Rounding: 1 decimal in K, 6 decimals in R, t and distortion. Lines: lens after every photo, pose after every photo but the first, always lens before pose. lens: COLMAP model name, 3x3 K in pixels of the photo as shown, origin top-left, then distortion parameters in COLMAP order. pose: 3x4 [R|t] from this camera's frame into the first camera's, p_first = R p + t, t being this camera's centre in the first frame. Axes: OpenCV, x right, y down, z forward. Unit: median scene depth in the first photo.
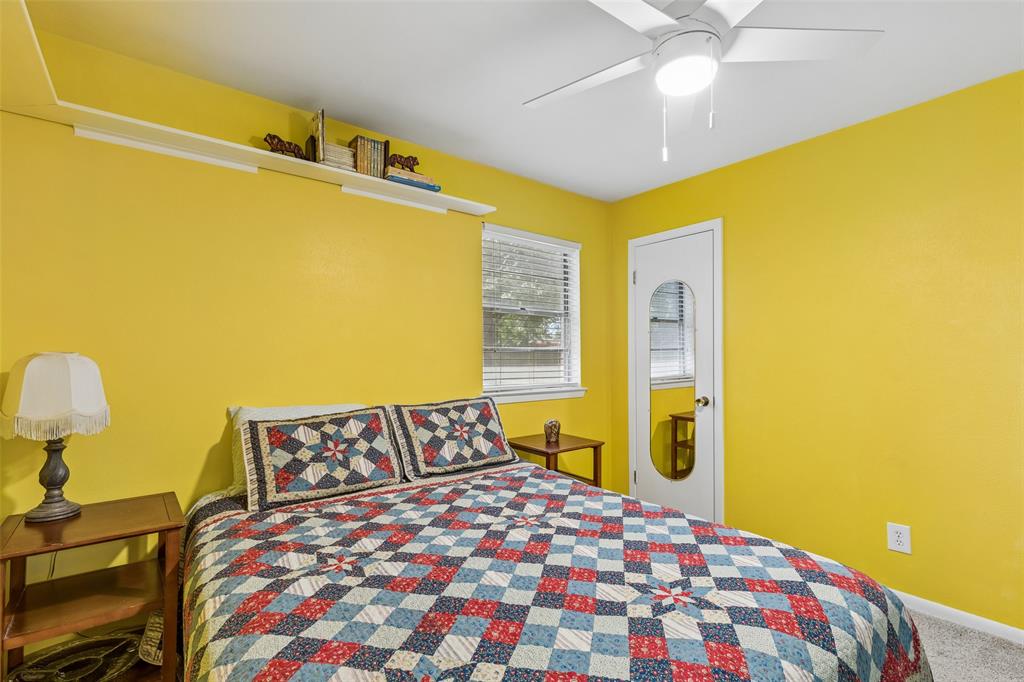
lens RADIAL K [[466.0, 0, 512.9], [0, 466.0, 350.0], [0, 0, 1]] dist [0.002690, 0.000040]
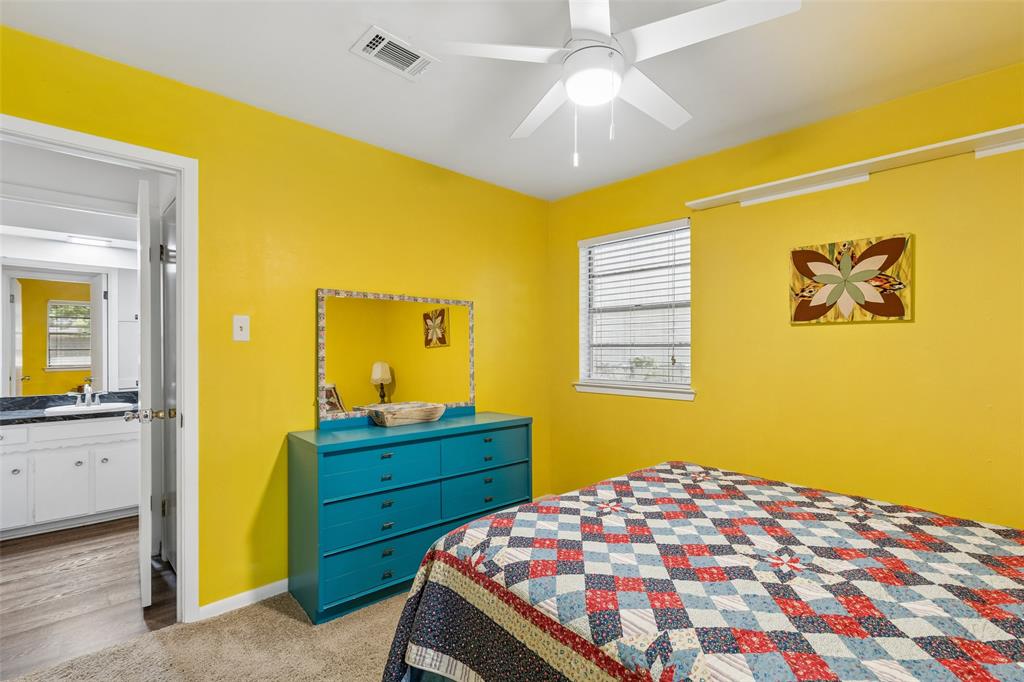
lens RADIAL K [[466.0, 0, 513.8], [0, 466.0, 340.3], [0, 0, 1]] dist [0.002690, 0.000040]
pose [[-0.994984, 0.001801, -0.100014, 0.451362], [0.003992, 0.999756, -0.021710, 0.005906], [0.099950, -0.022001, -0.994749, 1.403437]]
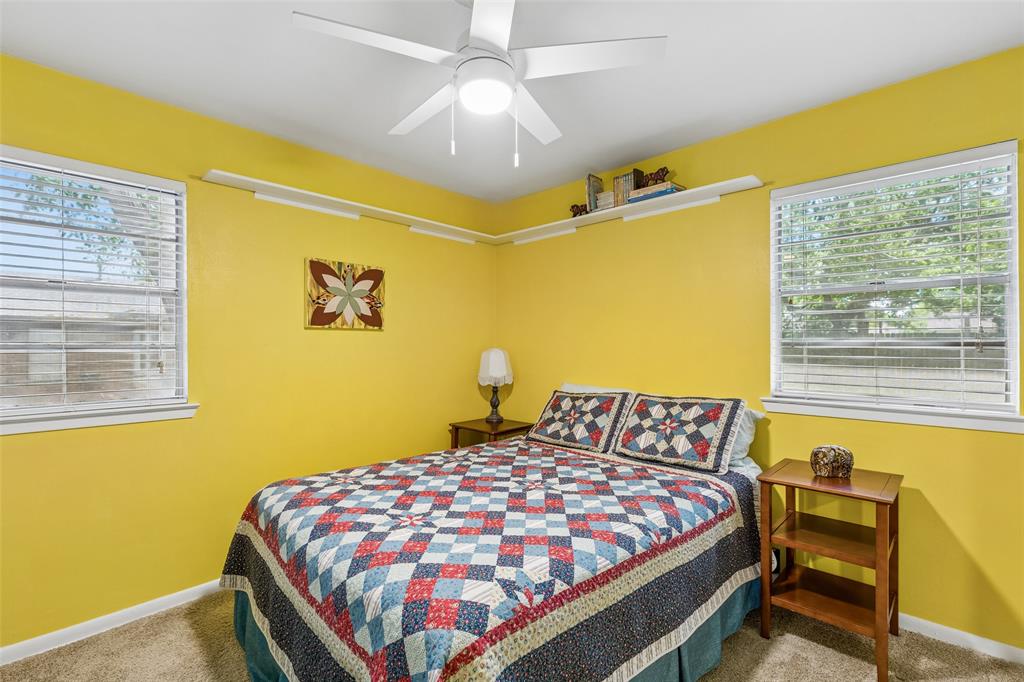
lens RADIAL K [[466.0, 0, 514.0], [0, 466.0, 343.9], [0, 0, 1]] dist [0.002690, 0.000040]
pose [[0.132445, -0.006803, -0.991167, 1.007645], [0.008739, 0.999946, -0.005695, -0.002173], [0.991152, -0.007907, 0.132497, 0.630466]]
